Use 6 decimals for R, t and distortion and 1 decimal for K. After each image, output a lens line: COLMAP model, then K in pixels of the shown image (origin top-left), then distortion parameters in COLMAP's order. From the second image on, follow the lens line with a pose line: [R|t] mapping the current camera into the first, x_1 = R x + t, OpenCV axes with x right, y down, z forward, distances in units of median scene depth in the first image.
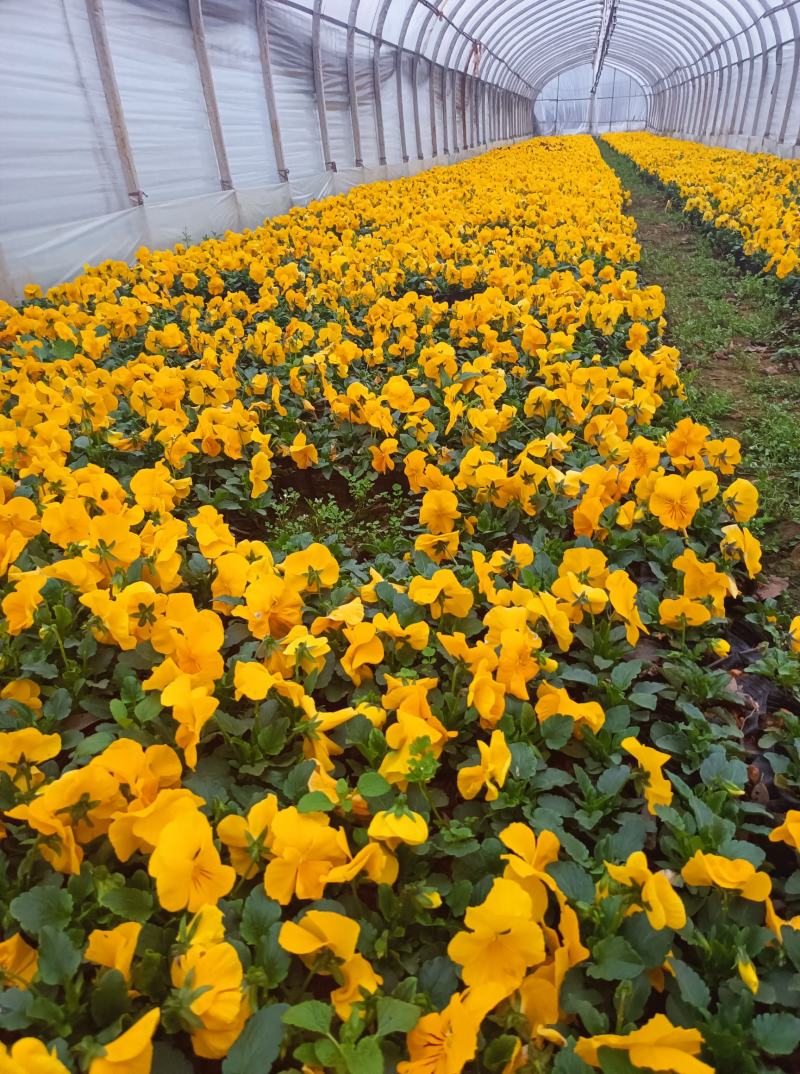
lens RADIAL K [[757.6, 0, 401.7], [0, 757.6, 539.0], [0, 0, 1]] dist [0.021978, -0.014489]
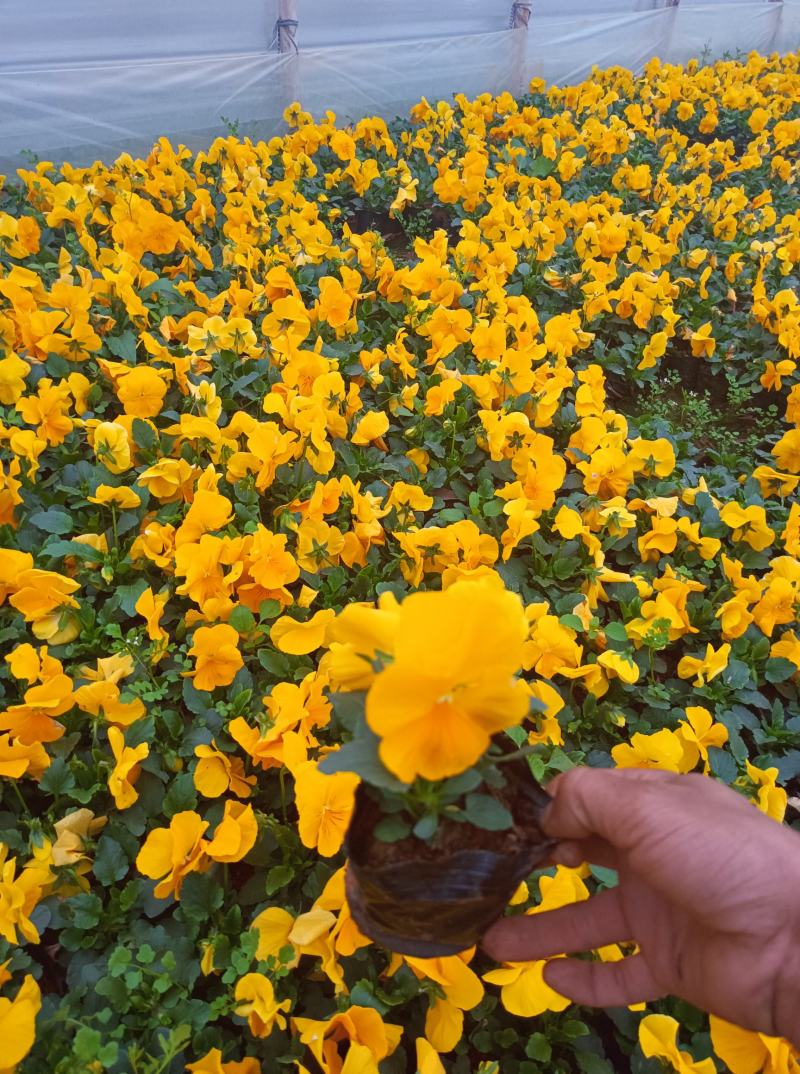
lens RADIAL K [[757.6, 0, 399.1], [0, 757.6, 540.3], [0, 0, 1]] dist [0.021978, -0.014489]
pose [[0.820506, 0.441415, -0.363211, 0.044273], [-0.342000, 0.888192, 0.306842, -0.073340], [0.458045, -0.127548, 0.879731, -0.244525]]
